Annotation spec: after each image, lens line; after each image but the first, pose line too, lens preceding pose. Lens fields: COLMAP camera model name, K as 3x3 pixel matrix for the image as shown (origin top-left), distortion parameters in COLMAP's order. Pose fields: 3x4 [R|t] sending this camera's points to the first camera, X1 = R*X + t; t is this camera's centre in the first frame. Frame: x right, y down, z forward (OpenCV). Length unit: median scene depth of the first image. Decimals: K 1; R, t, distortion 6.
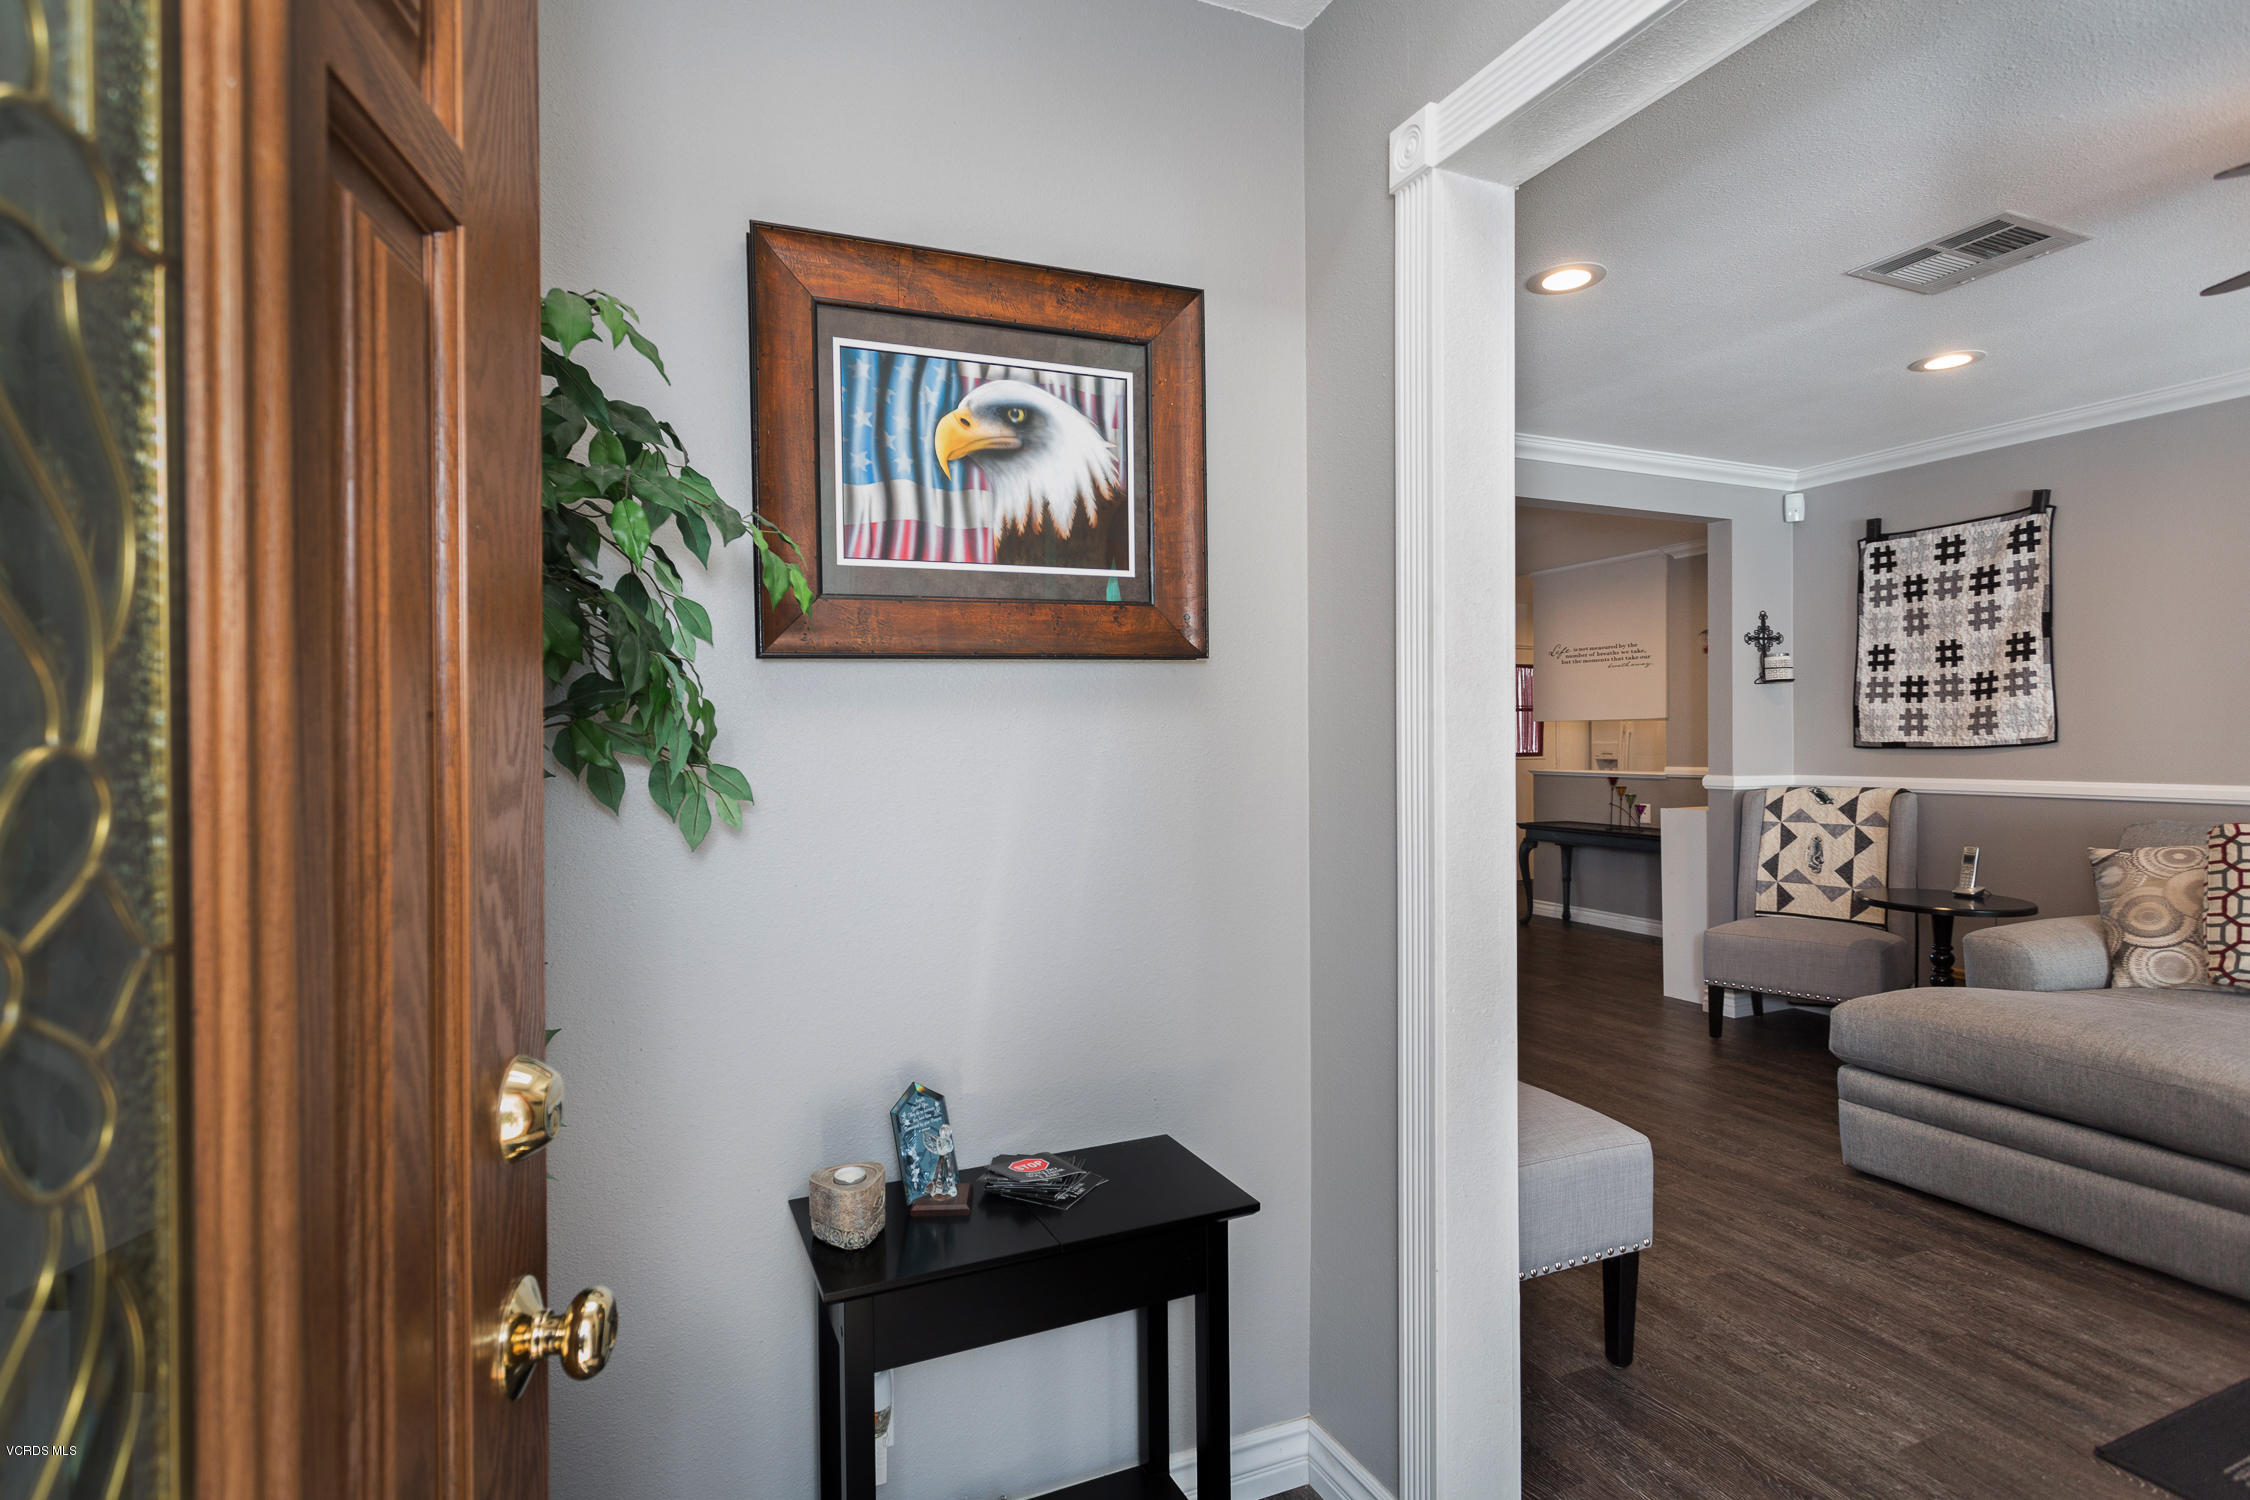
lens RADIAL K [[1121.6, 0, 1125.0], [0, 1121.6, 750.0], [0, 0, 1]] dist [-0.000184, -0.000190]
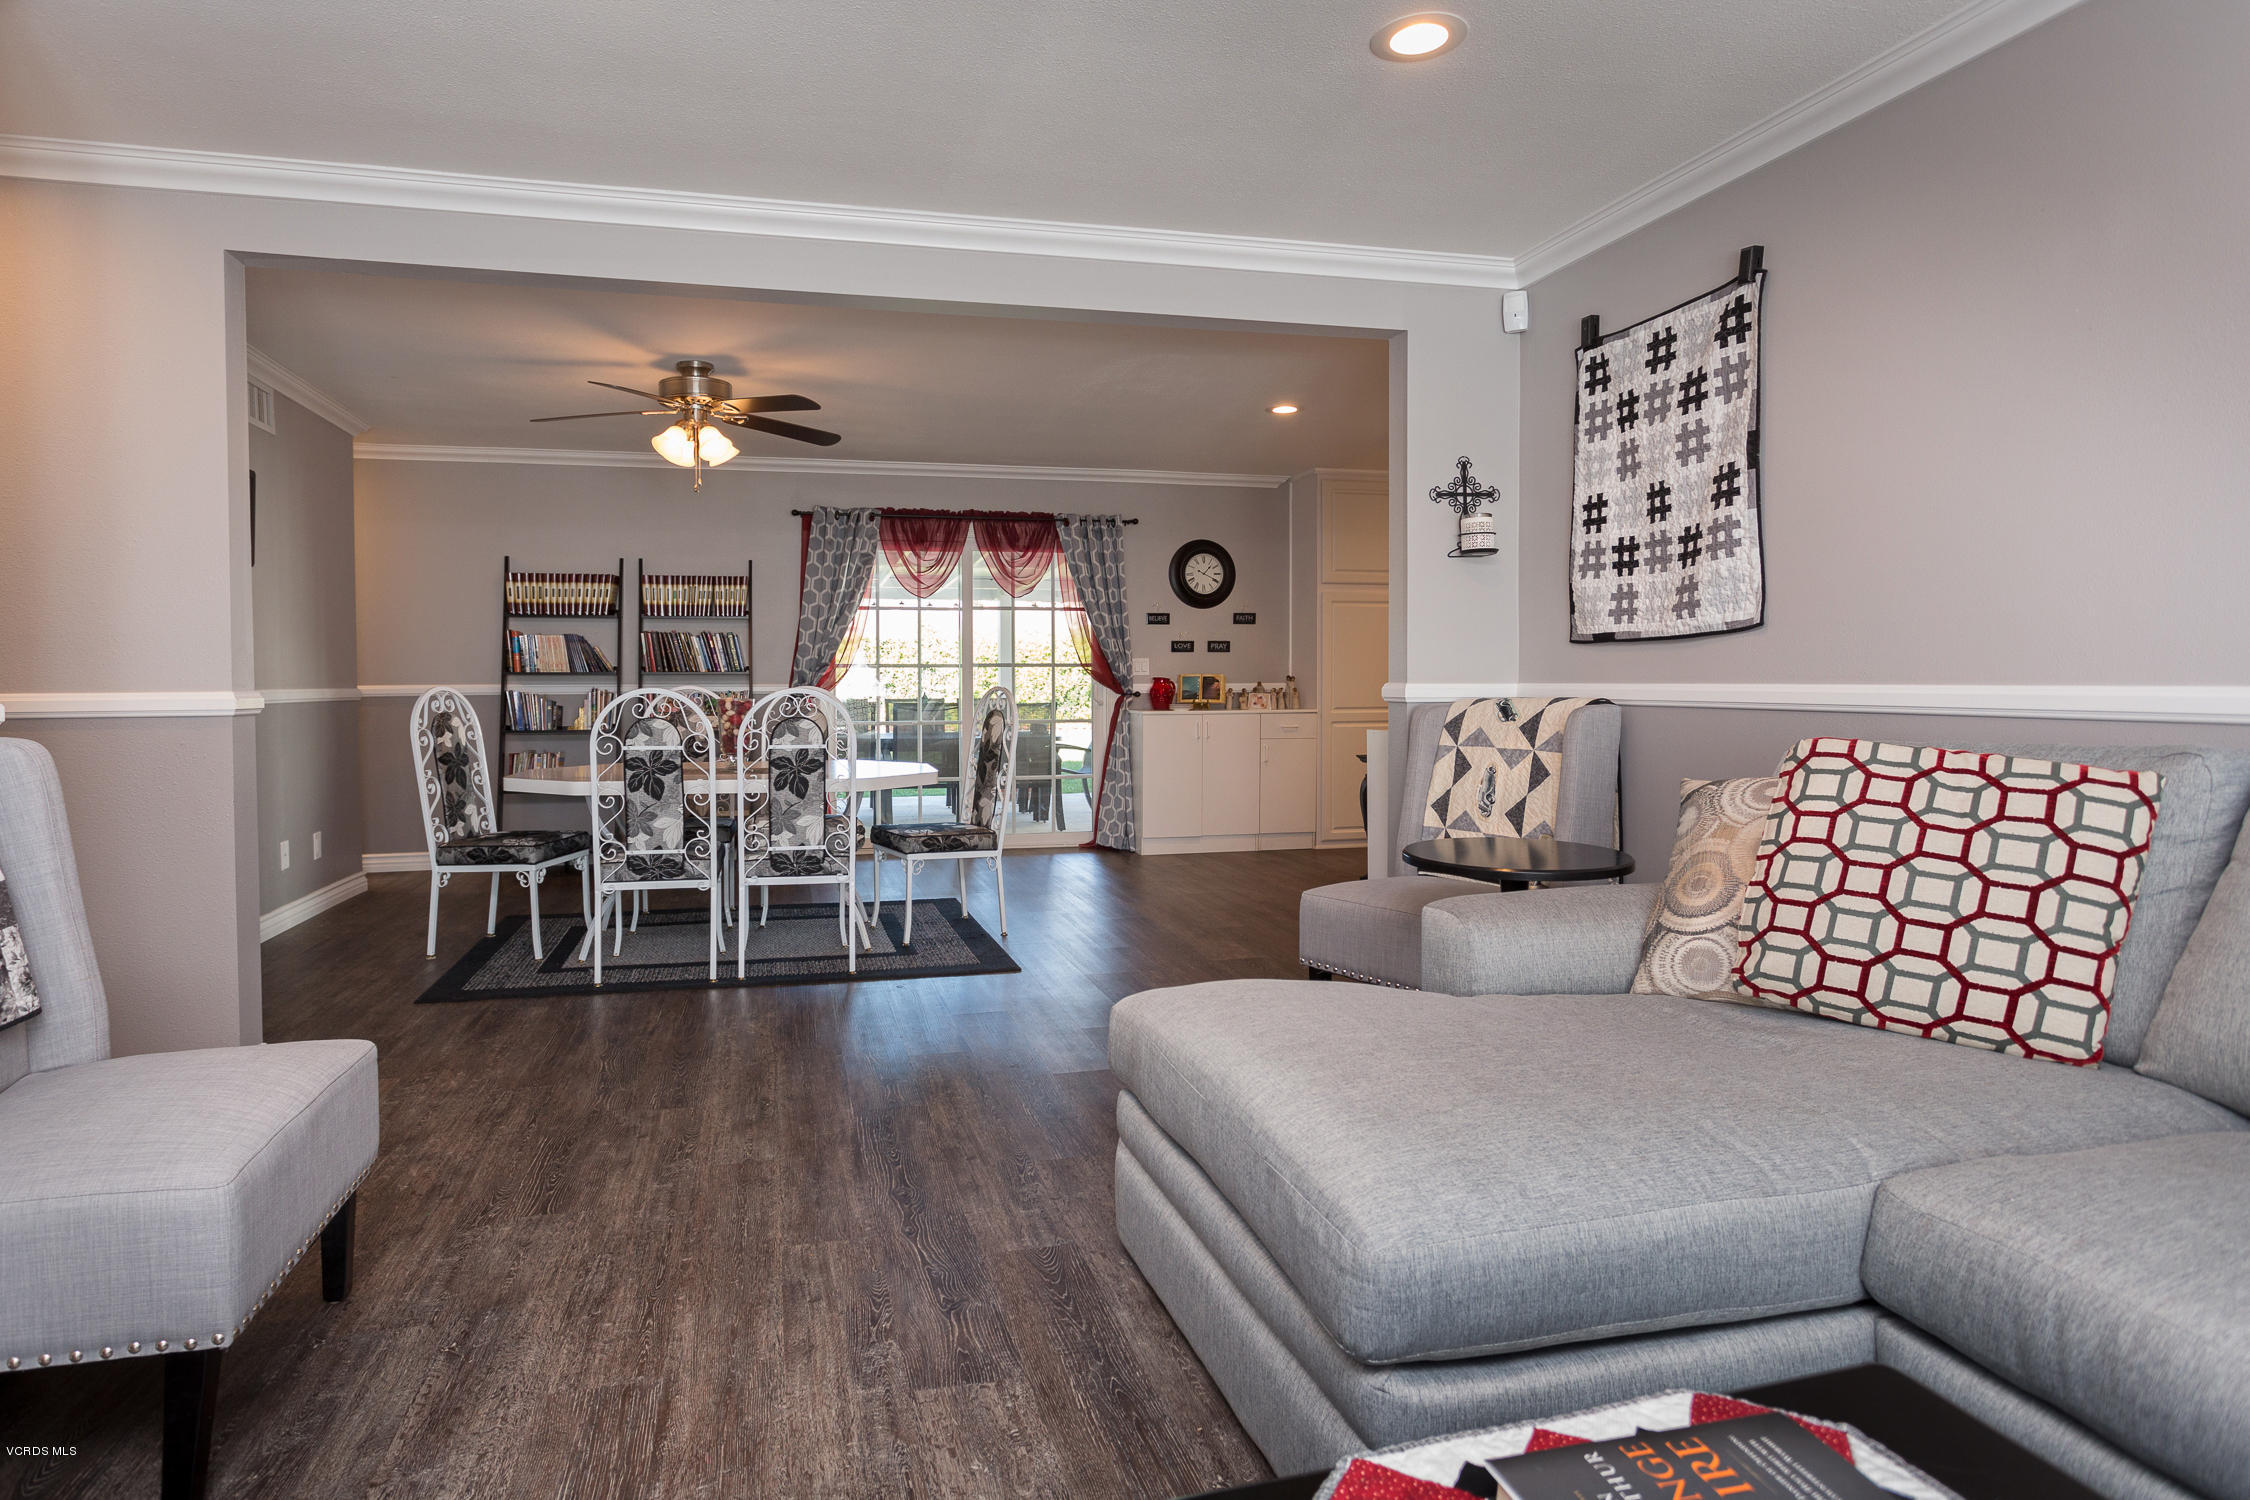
lens RADIAL K [[1223.5, 0, 1072.6], [0, 1223.5, 709.4], [0, 0, 1]] dist [-0.002160, -0.000324]
pose [[0.982380, 0.006120, -0.186795, 0.519654], [-0.002494, 0.999804, 0.019639, 0.027377], [0.186879, -0.018827, 0.982203, 0.191160]]
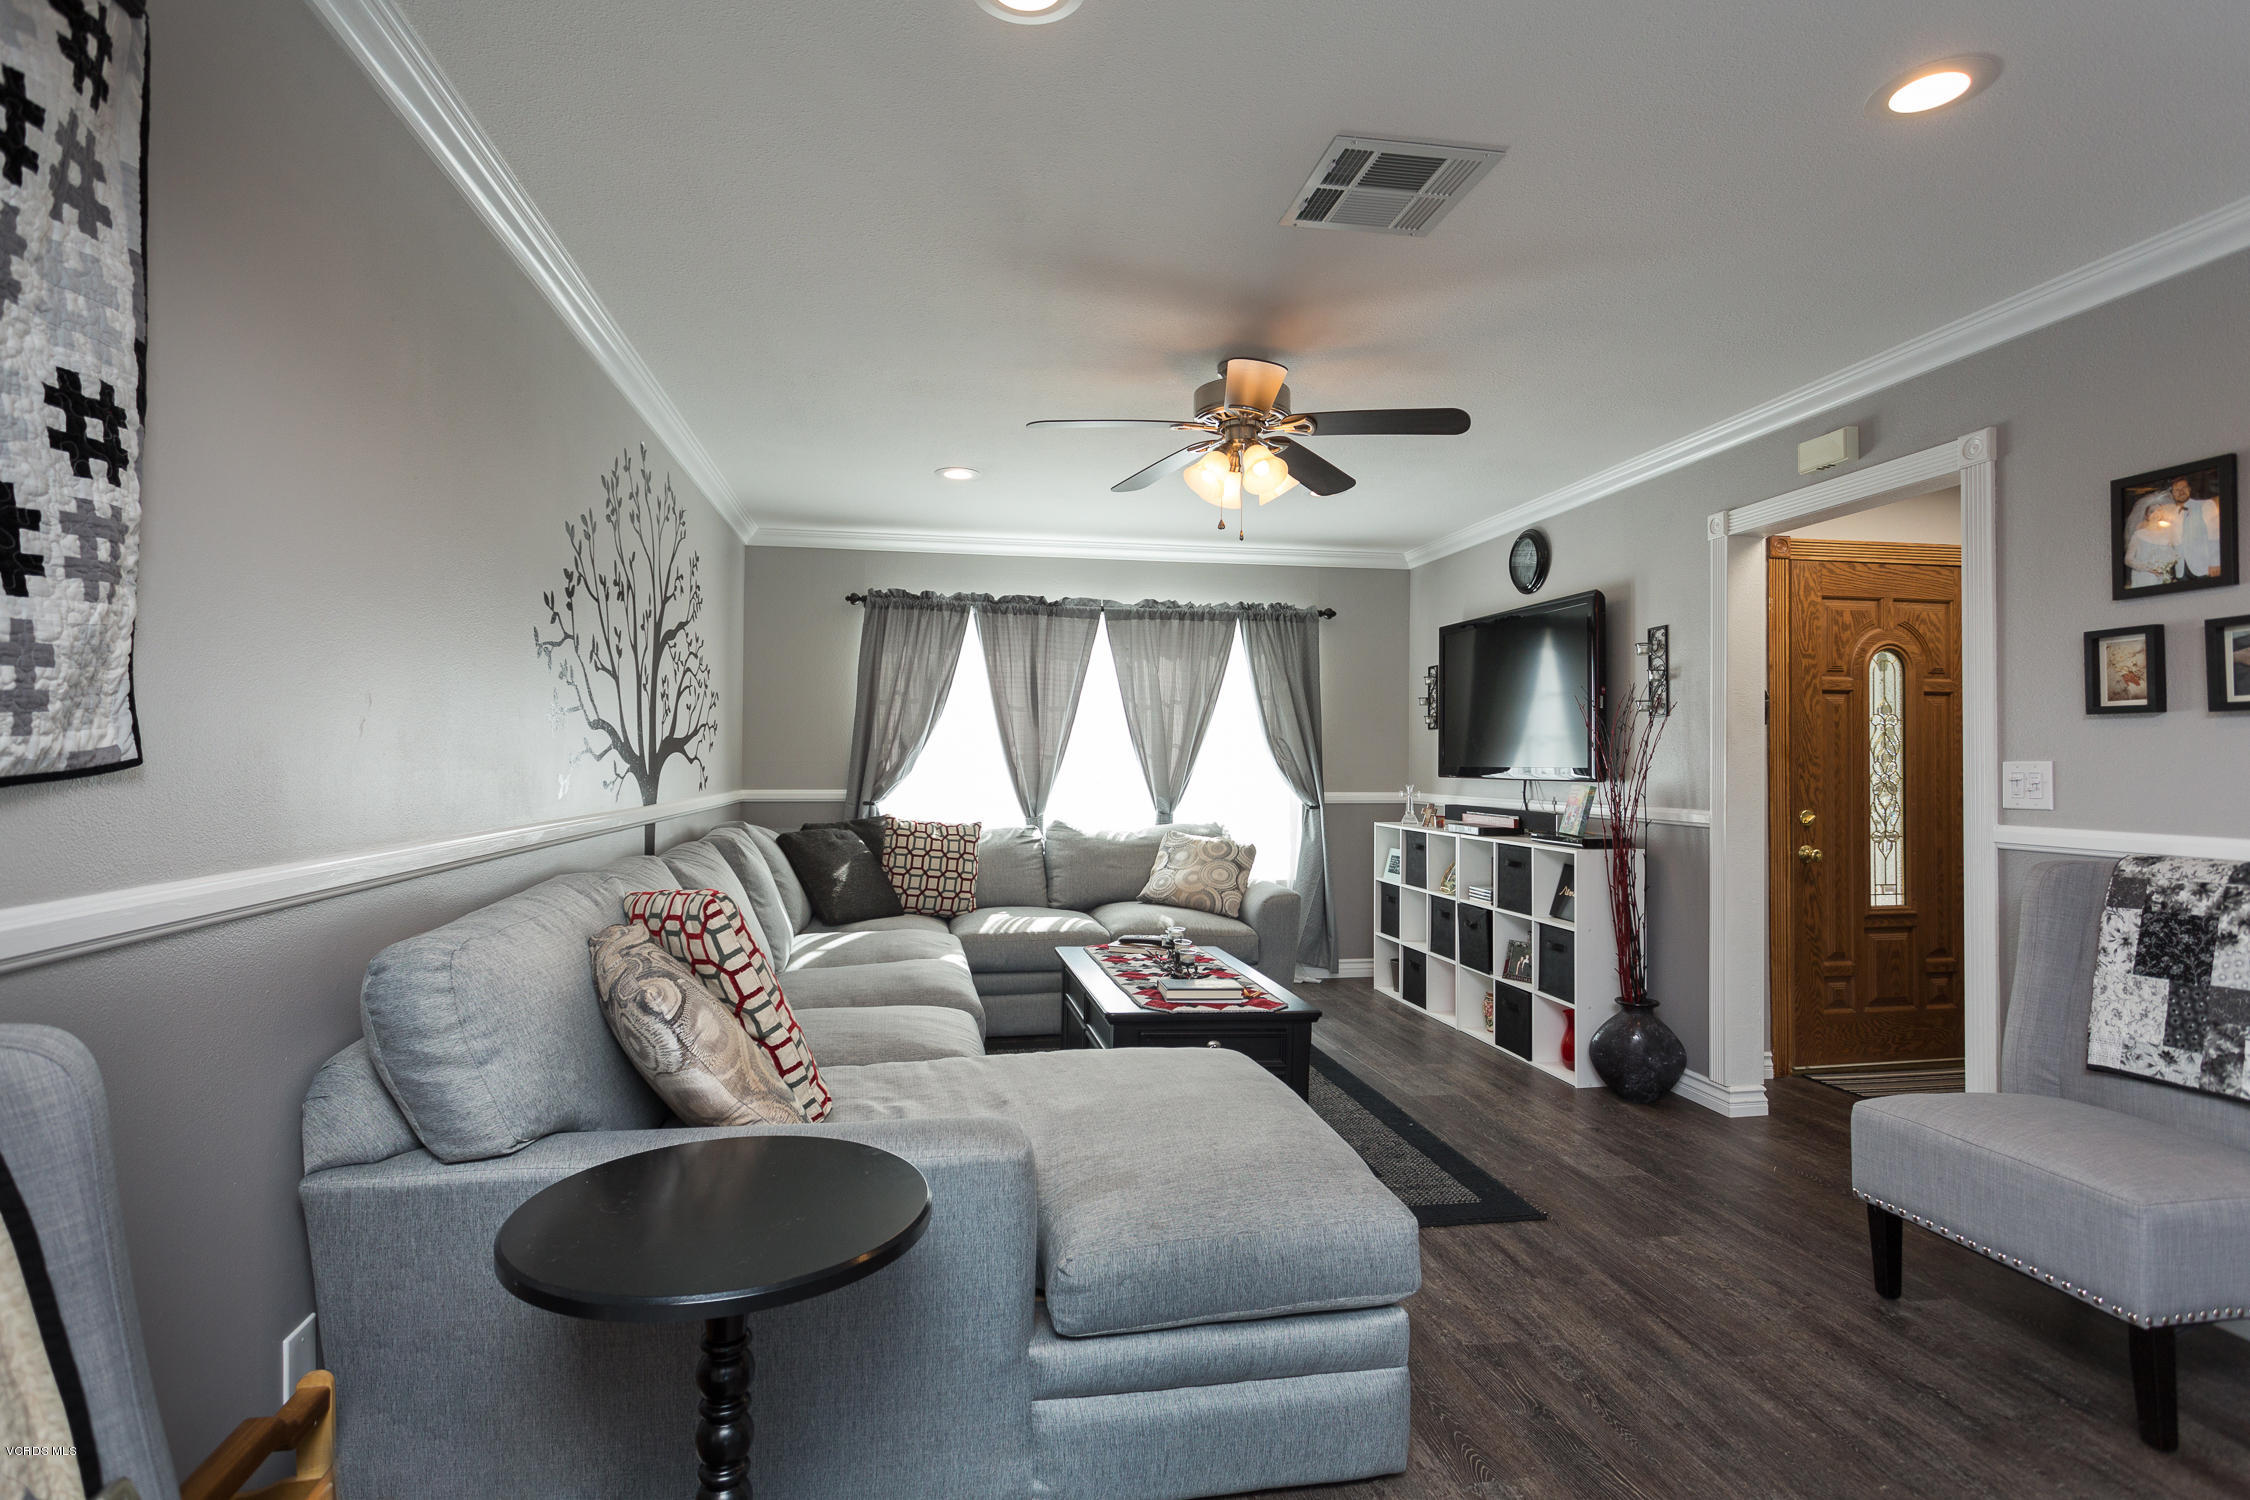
lens RADIAL K [[1086.5, 0, 1097.7], [0, 1086.5, 742.9], [0, 0, 1]] dist [0.001399, 0.001104]
pose [[-0.962723, 0.002164, 0.270479, 0.445034], [-0.002695, 0.999842, -0.017590, -0.007812], [-0.270475, -0.017664, -0.962565, 1.120224]]
